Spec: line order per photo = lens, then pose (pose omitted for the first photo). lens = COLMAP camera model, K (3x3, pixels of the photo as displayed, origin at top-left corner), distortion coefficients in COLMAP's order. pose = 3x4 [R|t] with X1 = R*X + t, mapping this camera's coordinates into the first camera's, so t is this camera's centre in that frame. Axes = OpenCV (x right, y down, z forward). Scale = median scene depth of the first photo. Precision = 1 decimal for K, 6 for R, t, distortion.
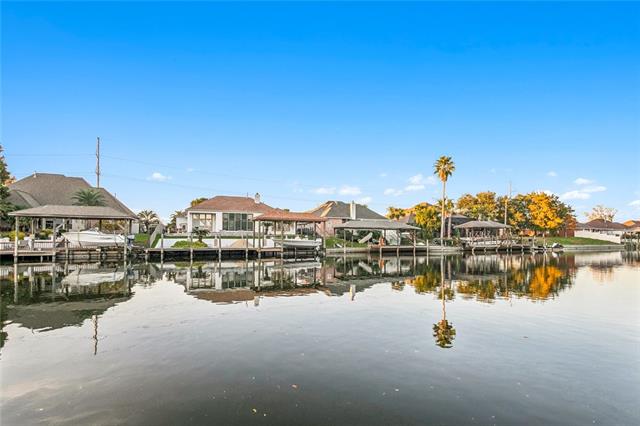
lens RADIAL K [[313.8, 0, 318.4], [0, 313.8, 228.0], [0, 0, 1]] dist [-0.000574, 0.000228]
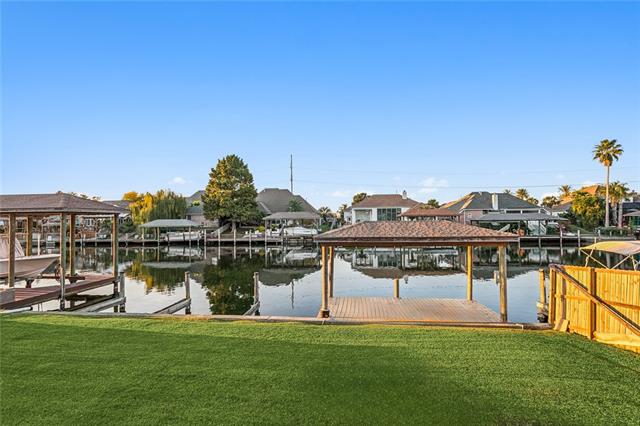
lens RADIAL K [[305.6, 0, 320.0], [0, 305.6, 217.0], [0, 0, 1]] dist [0.000930, 0.000653]
pose [[0.879974, -0.016816, -0.474725, 0.086363], [0.028696, 0.999430, 0.017791, -0.043236], [0.474155, -0.029278, 0.879955, -0.225571]]
